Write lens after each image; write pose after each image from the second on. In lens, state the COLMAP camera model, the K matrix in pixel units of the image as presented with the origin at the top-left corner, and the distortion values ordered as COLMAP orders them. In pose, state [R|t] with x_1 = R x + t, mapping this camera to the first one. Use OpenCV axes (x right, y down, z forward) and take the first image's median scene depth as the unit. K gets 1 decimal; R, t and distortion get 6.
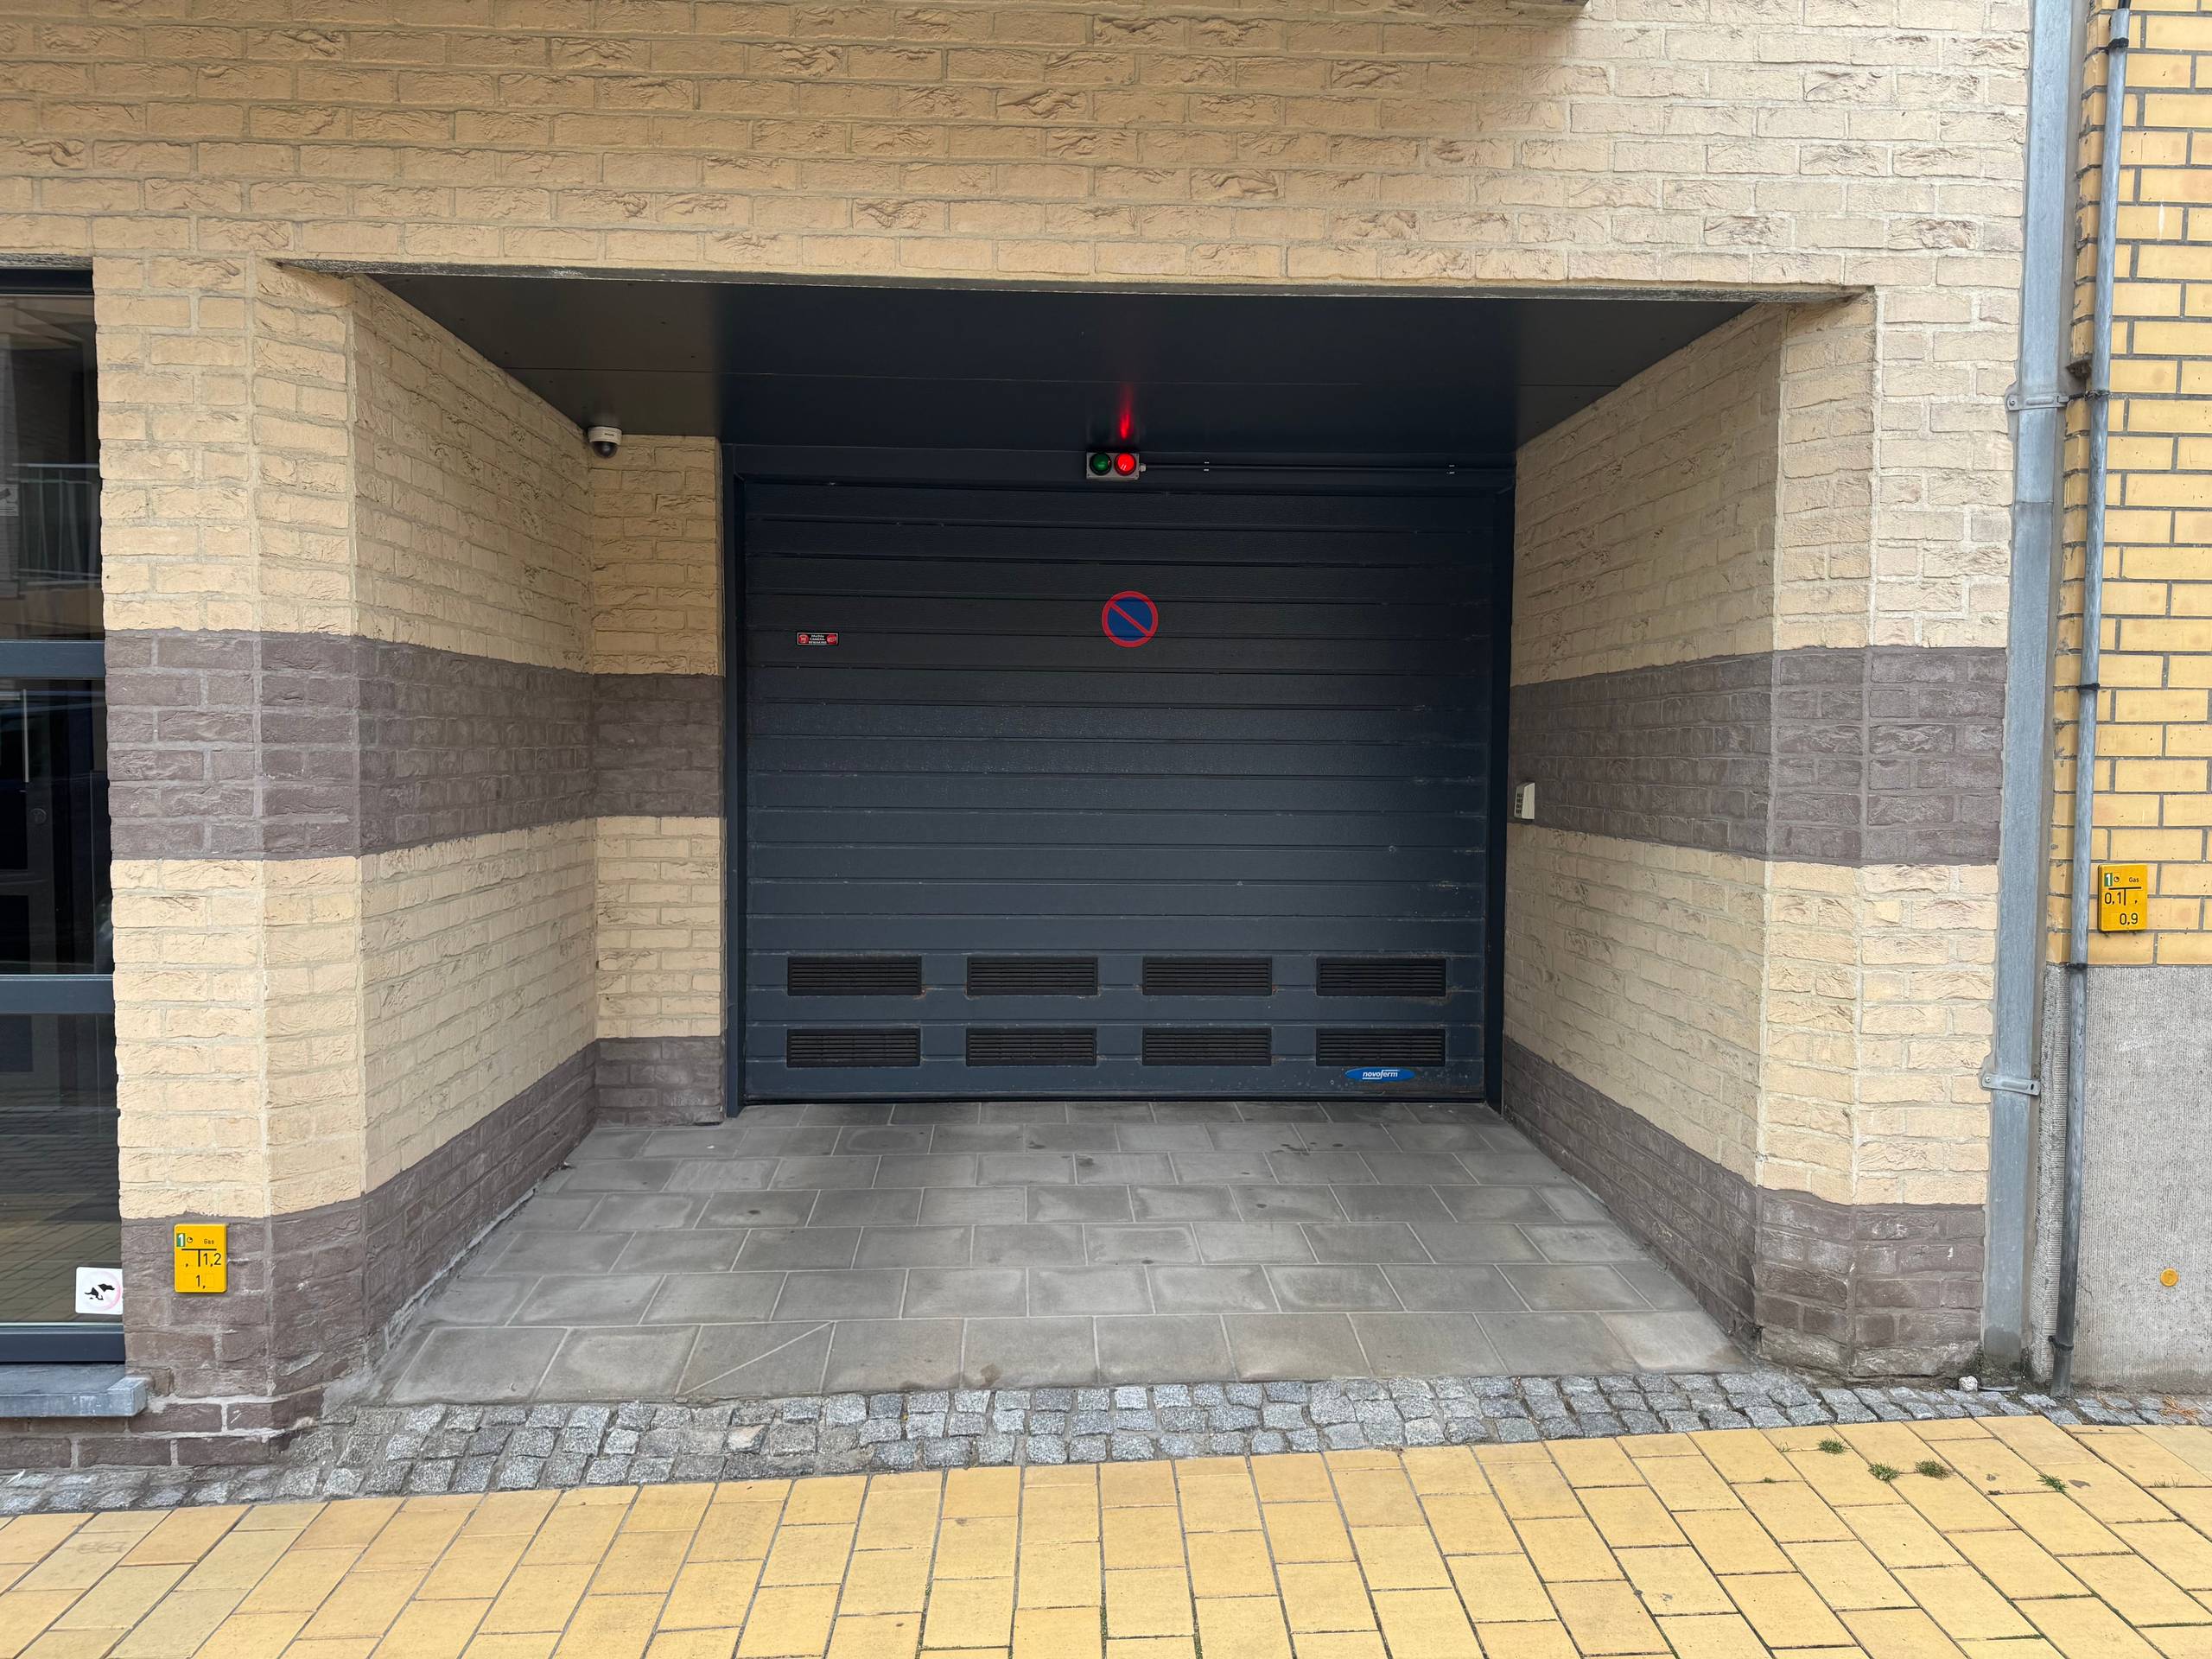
lens RADIAL K [[1561.1, 0, 1112.3], [0, 1561.1, 817.1], [0, 0, 1]] dist [0.004485, -0.003831]
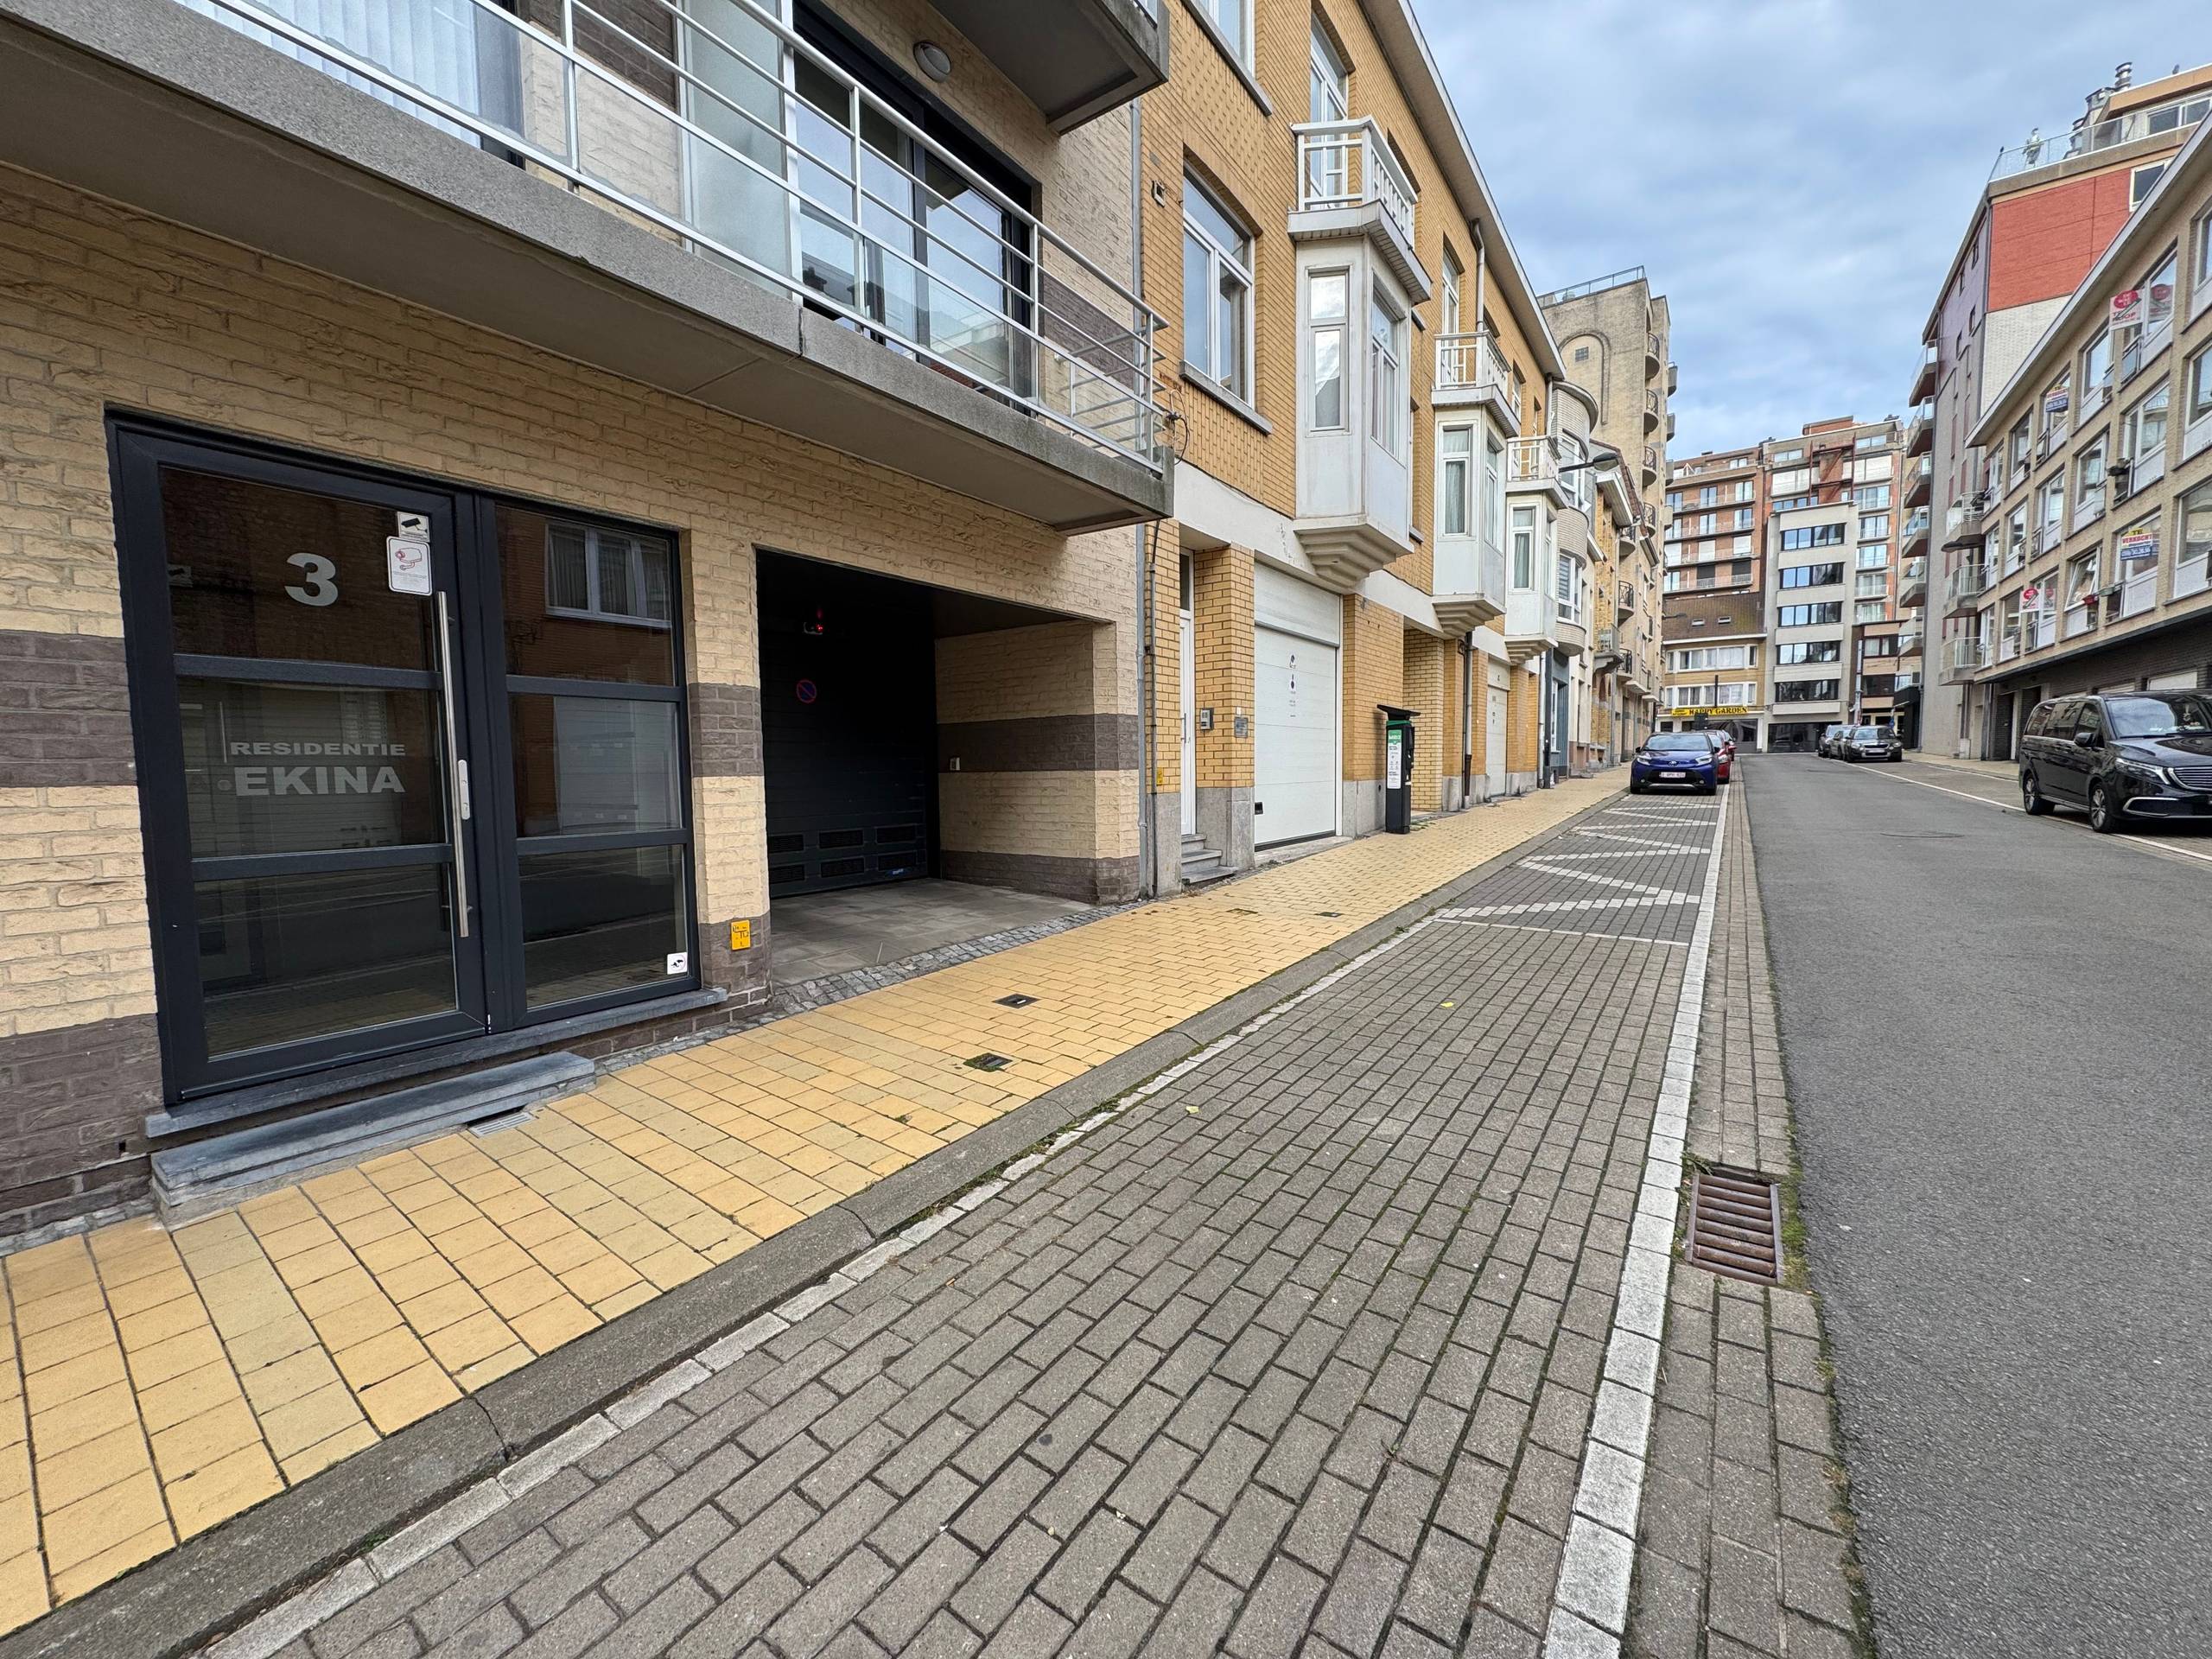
lens RADIAL K [[872.8, 0, 1102.4], [0, 872.8, 821.6], [0, 0, 1]] dist [-0.000241, -0.000009]
pose [[0.622151, -0.062648, 0.780387, -1.272589], [0.055586, 0.997812, 0.035788, 0.079871], [-0.780921, 0.021113, 0.624272, -0.326772]]
